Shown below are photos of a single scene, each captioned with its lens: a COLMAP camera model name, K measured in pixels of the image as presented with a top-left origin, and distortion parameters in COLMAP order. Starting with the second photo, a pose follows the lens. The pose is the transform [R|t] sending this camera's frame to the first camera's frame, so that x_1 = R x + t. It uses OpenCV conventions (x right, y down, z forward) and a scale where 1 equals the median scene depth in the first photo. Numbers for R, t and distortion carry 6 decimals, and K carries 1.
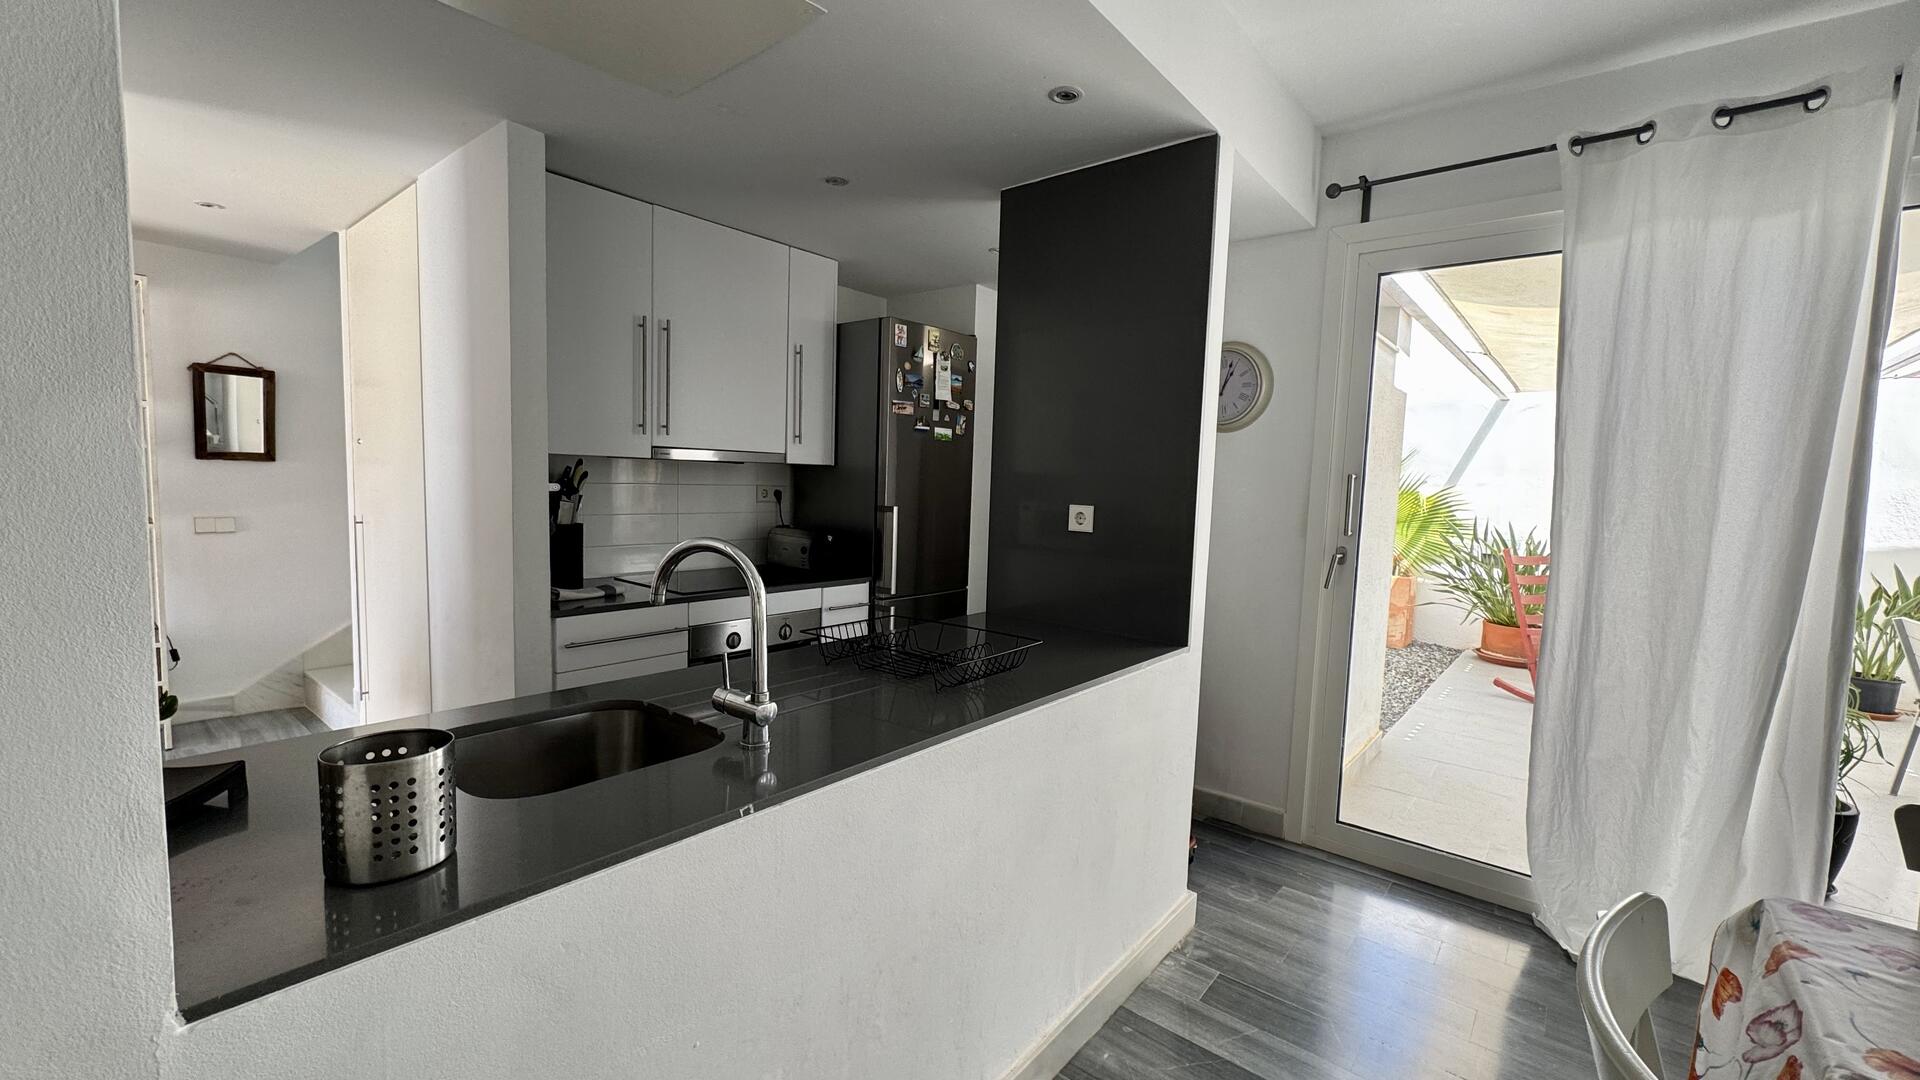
lens RADIAL K [[768.3, 0, 965.9], [0, 768.3, 546.3], [0, 0, 1]] dist [-0.001351, -0.000355]
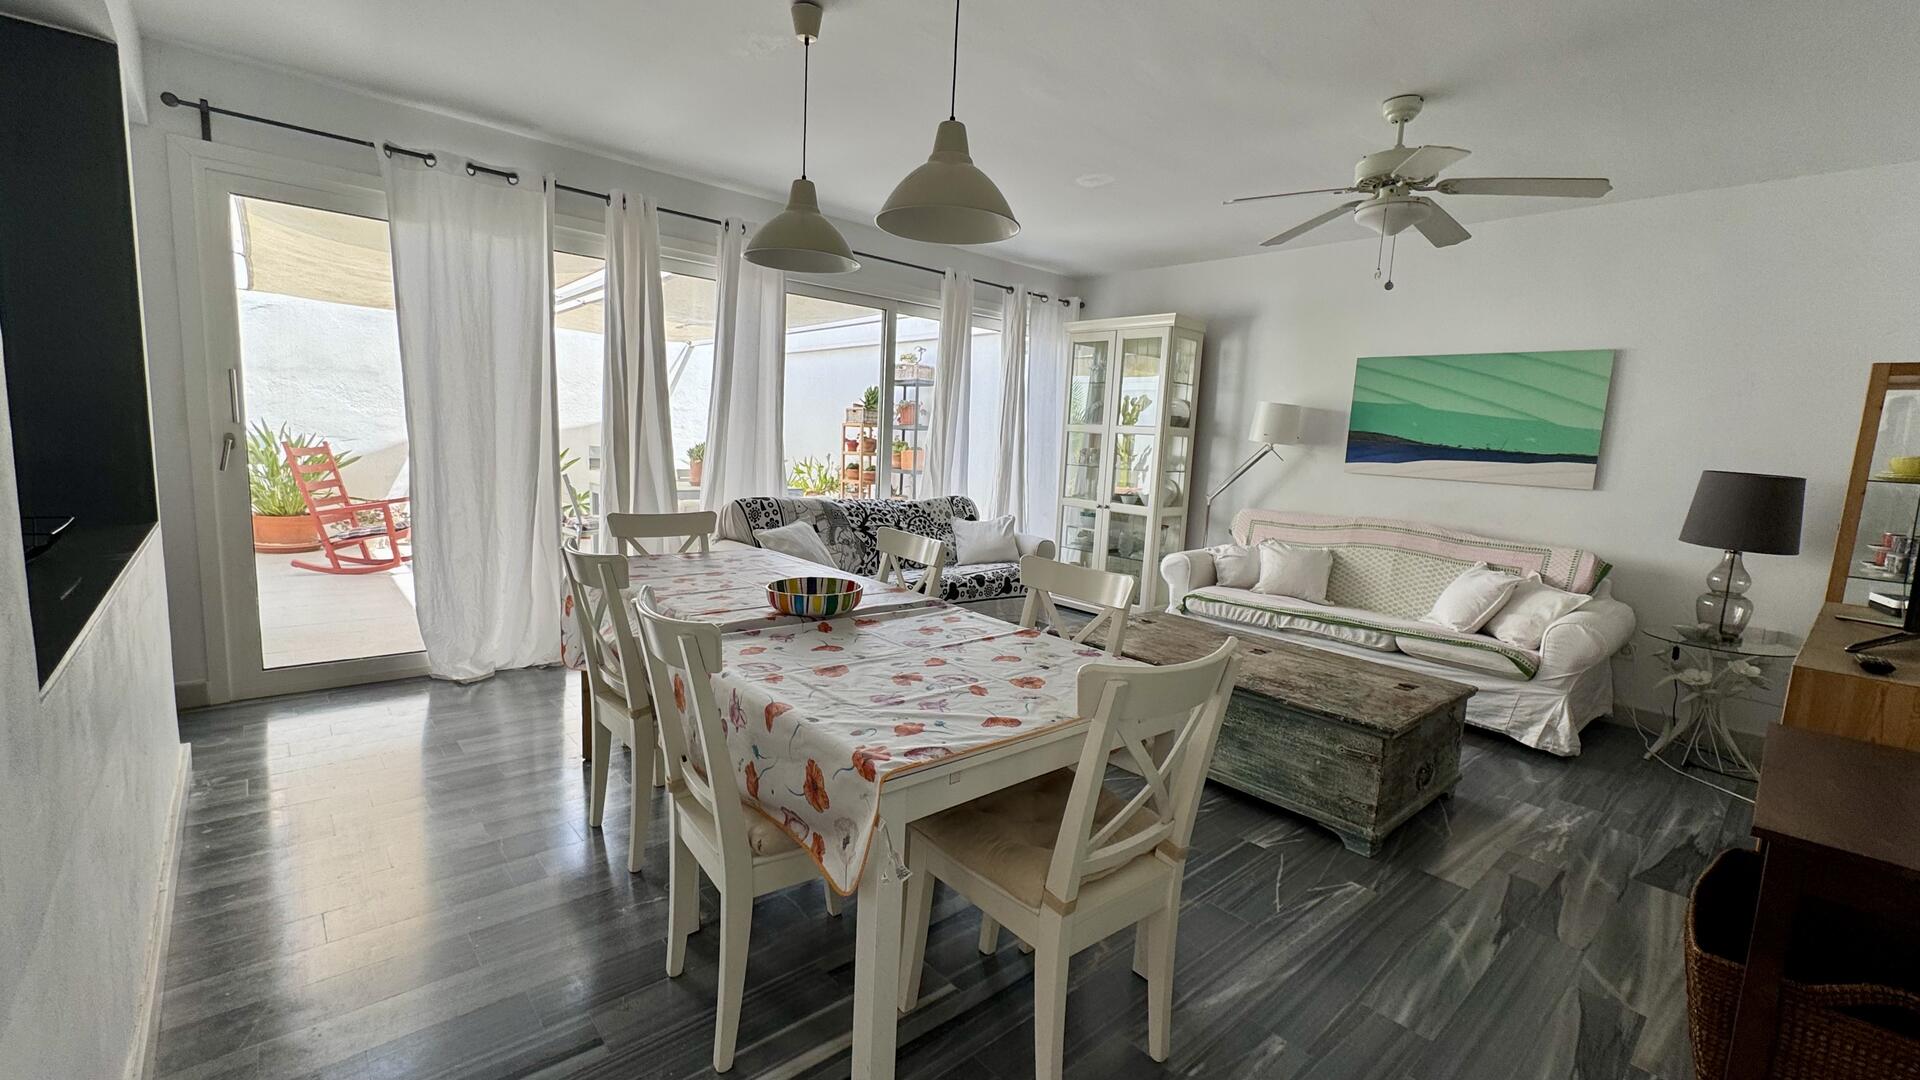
lens RADIAL K [[768.3, 0, 953.5], [0, 768.3, 535.5], [0, 0, 1]] dist [-0.001351, -0.000355]
pose [[0.155592, -0.153387, 0.975840, -0.196657], [0.041486, 0.988014, 0.148686, 0.010728], [-0.986950, 0.017349, 0.160091, -0.097936]]
